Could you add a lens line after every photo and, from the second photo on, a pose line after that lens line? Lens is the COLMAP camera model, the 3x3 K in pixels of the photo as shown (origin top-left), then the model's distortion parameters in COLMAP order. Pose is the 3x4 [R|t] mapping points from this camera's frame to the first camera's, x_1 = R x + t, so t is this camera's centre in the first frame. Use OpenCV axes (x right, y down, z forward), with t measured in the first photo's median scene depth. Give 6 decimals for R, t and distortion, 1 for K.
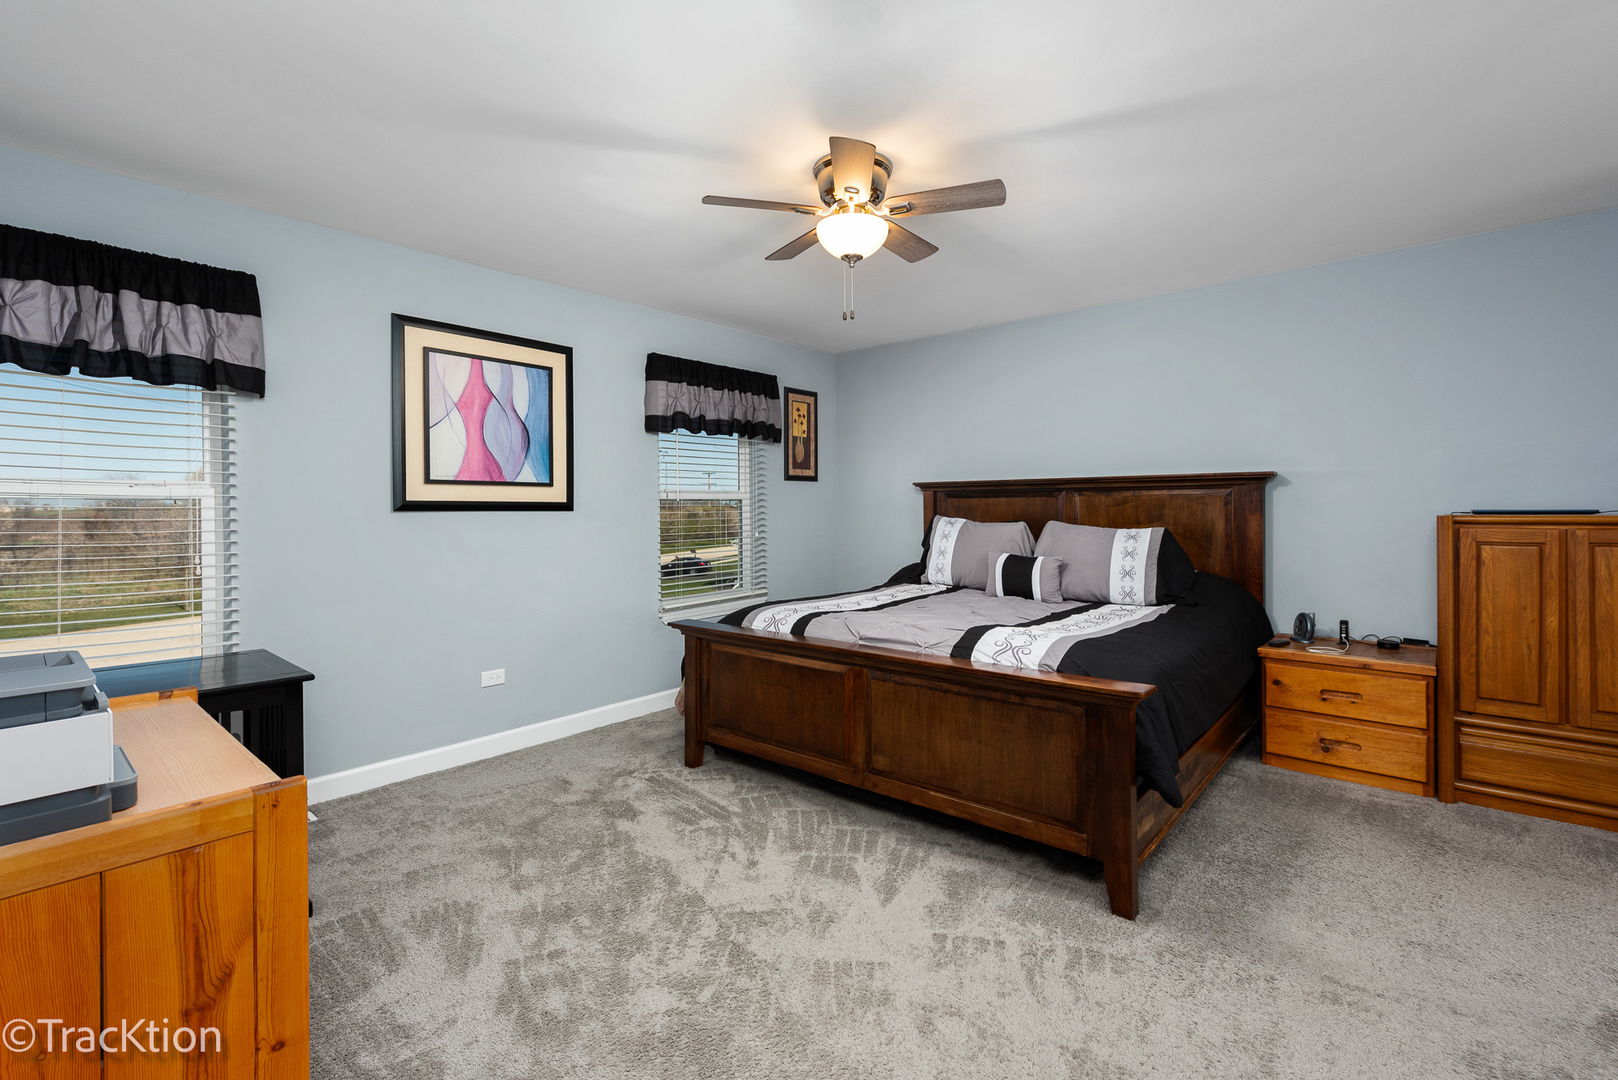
lens RADIAL K [[714.5, 0, 791.4], [0, 714.5, 515.0], [0, 0, 1]] dist [0.013324, -0.003731]
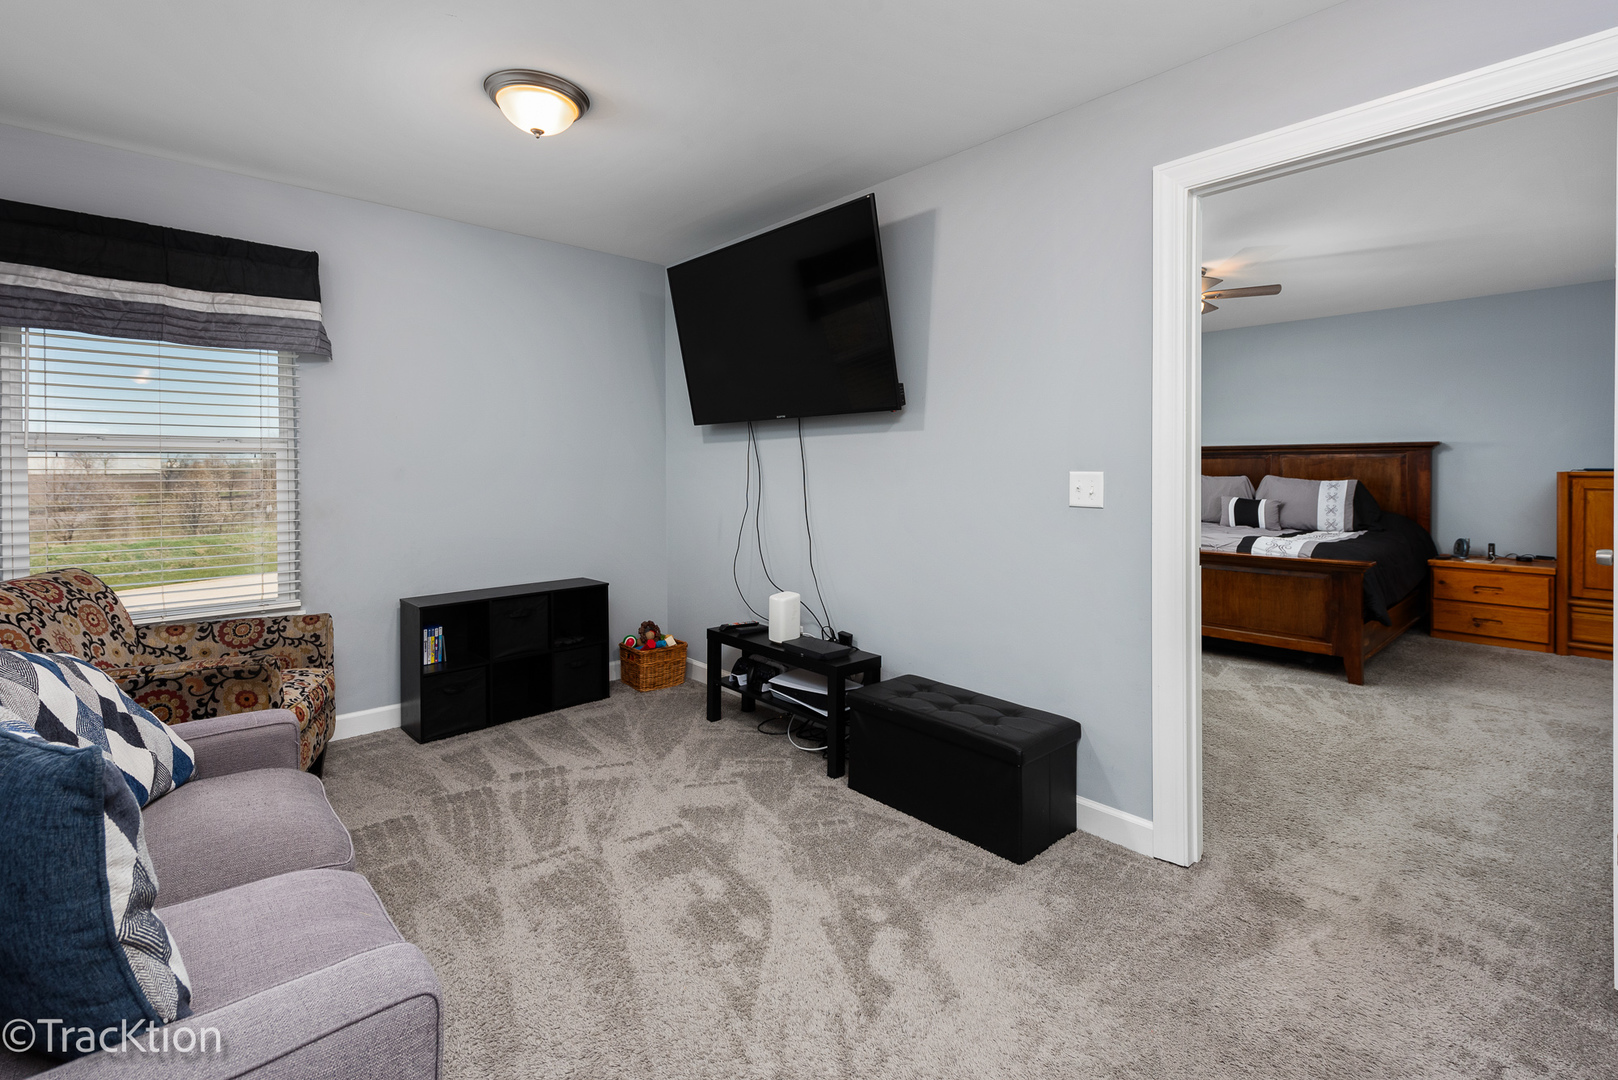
lens RADIAL K [[714.5, 0, 803.7], [0, 714.5, 473.1], [0, 0, 1]] dist [0.013324, -0.003731]
pose [[0.993352, 0.005895, -0.114963, -0.473996], [-0.006008, 0.999982, -0.000635, 0.012532], [0.114957, 0.001321, 0.993370, -0.644912]]
